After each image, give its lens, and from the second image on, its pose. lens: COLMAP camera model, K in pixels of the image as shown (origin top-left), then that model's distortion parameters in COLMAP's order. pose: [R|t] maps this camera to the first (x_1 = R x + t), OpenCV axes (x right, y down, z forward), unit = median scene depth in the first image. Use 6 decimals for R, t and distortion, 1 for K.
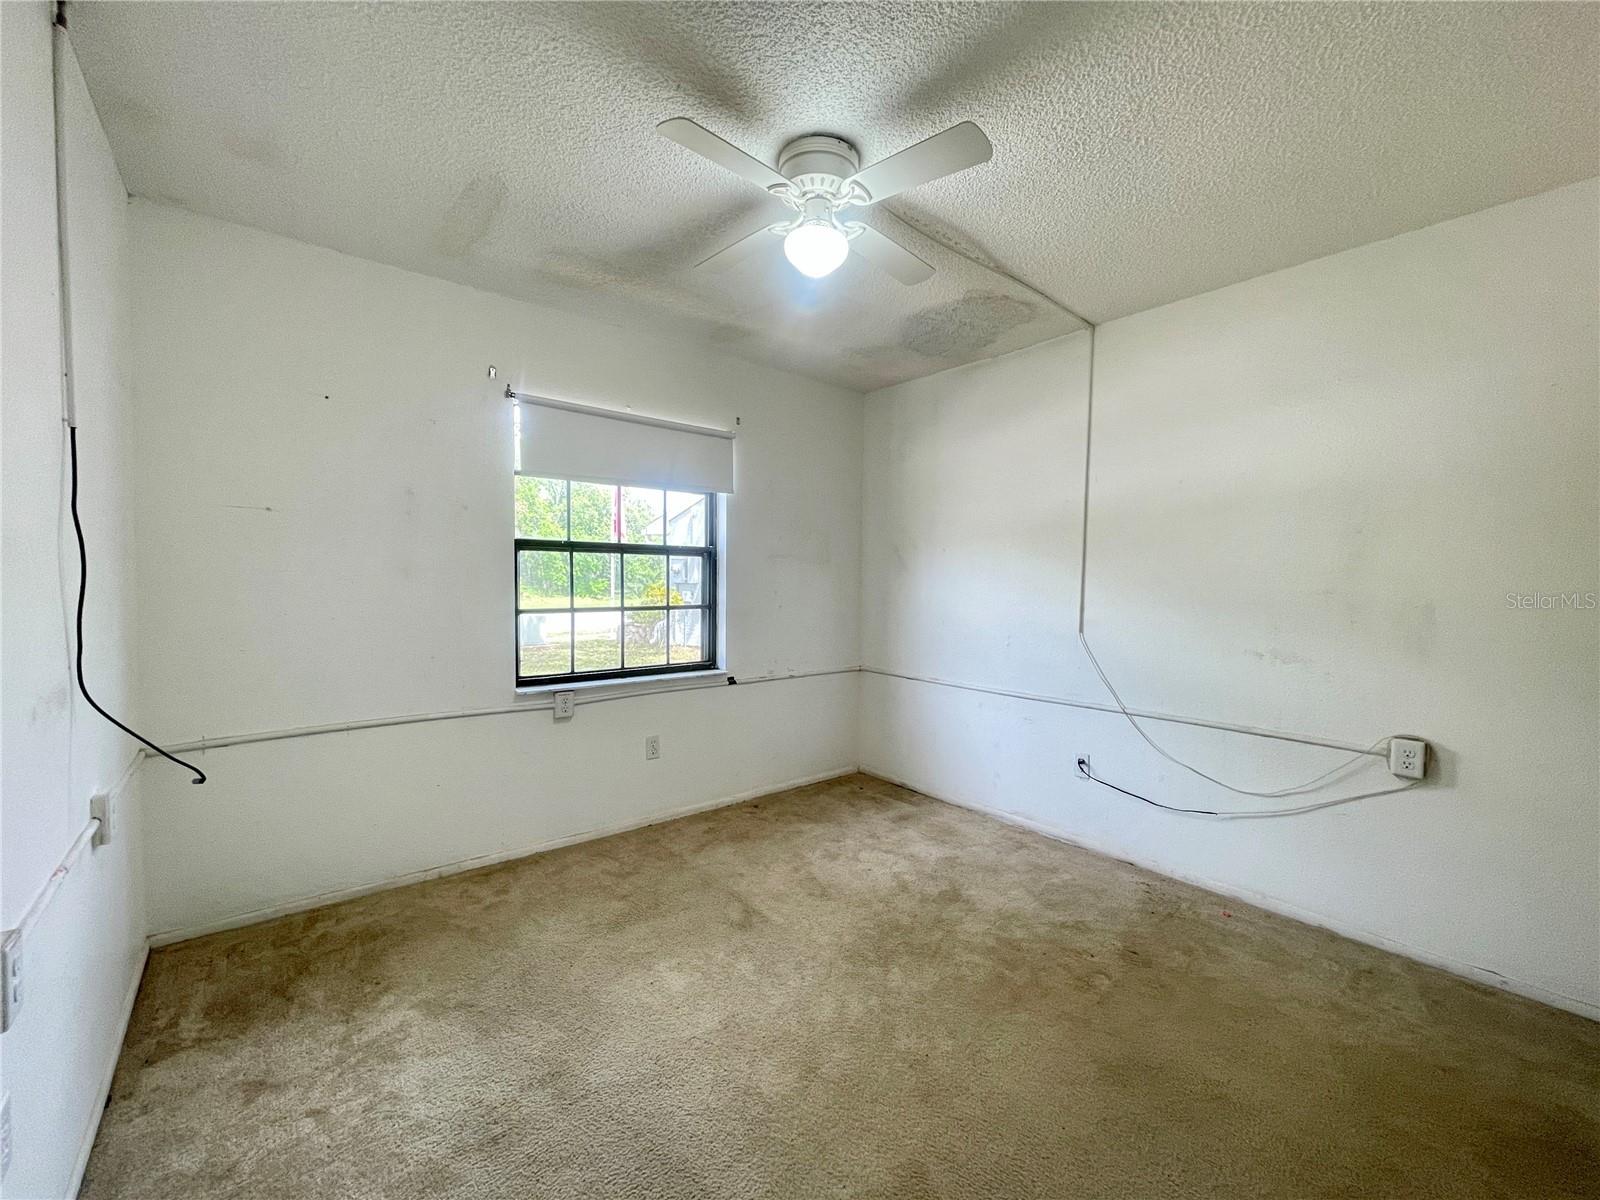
lens RADIAL K [[637.2, 0, 800.0], [0, 637.2, 600.0], [0, 0, 1]] dist [0.000321, 0.000037]
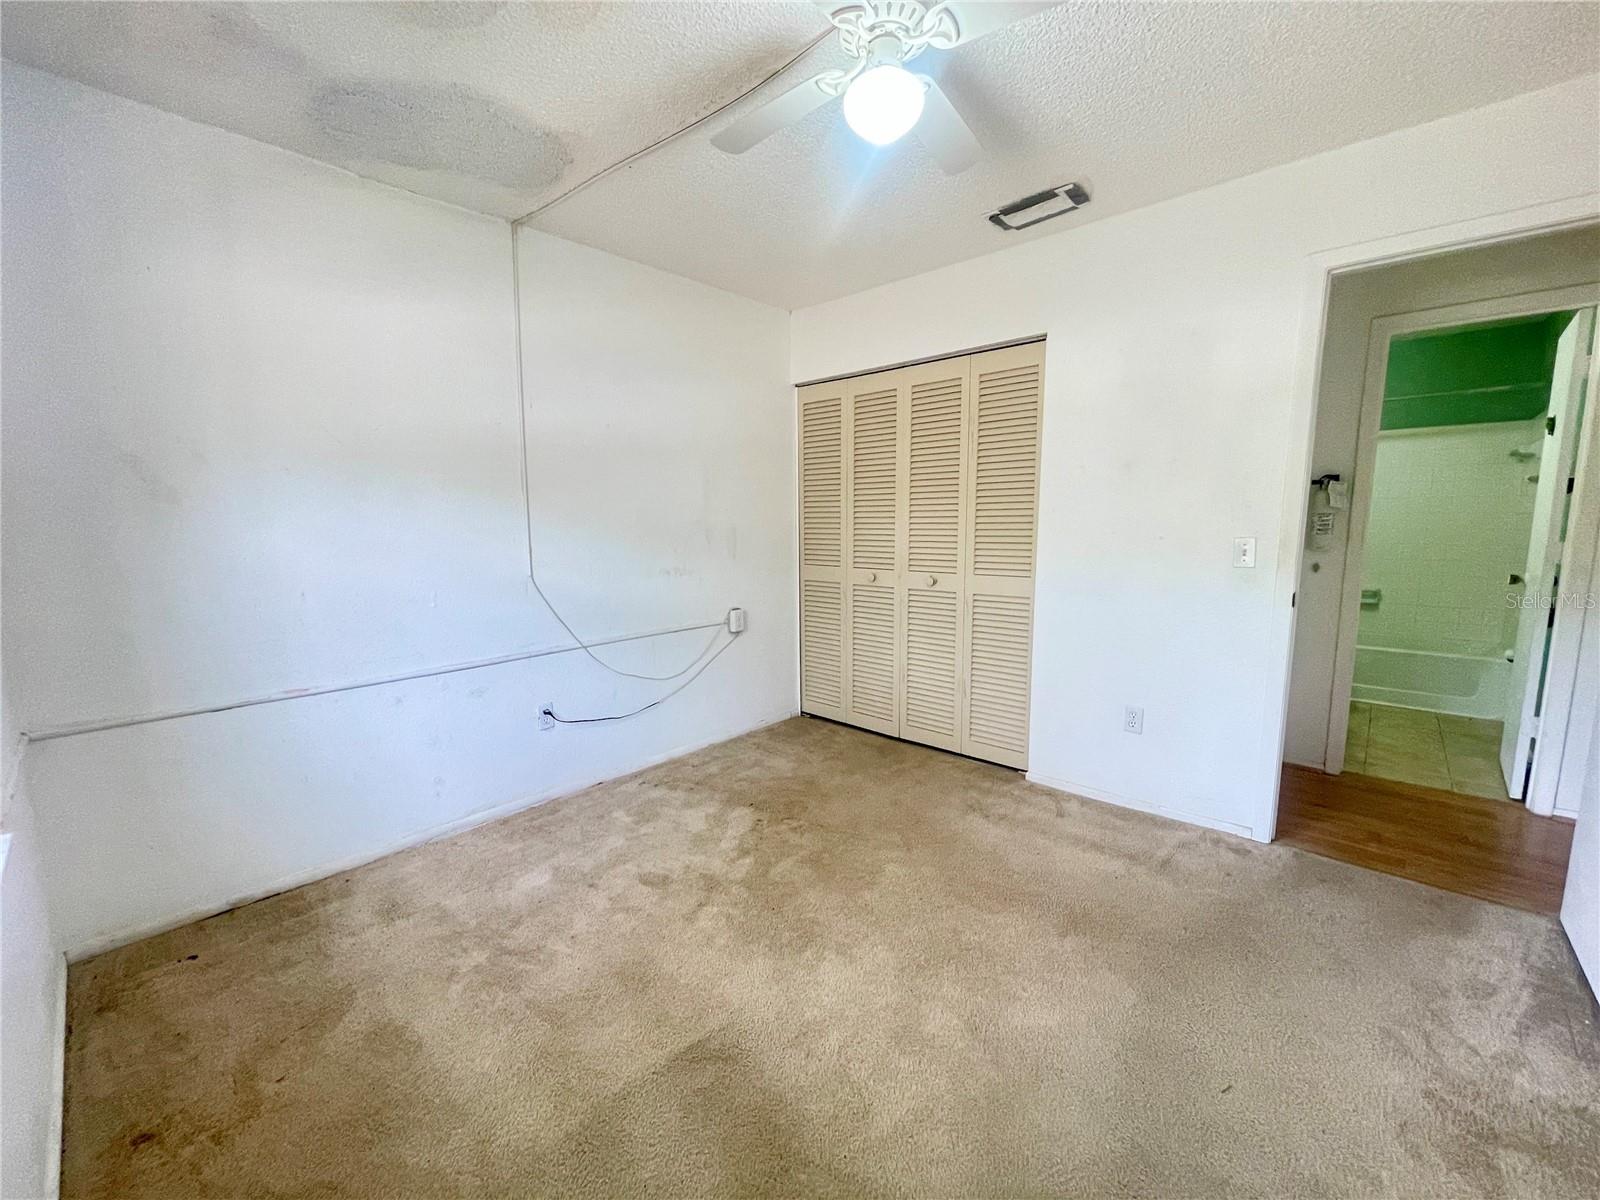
lens RADIAL K [[654.0, 0, 800.0], [0, 654.0, 600.0], [0, 0, 1]] dist [-0.001255, -0.000136]
pose [[-0.145019, -0.143798, 0.978924, -0.548958], [0.028059, 0.988387, 0.149345, -0.044171], [-0.989031, 0.049125, -0.139301, 0.787600]]
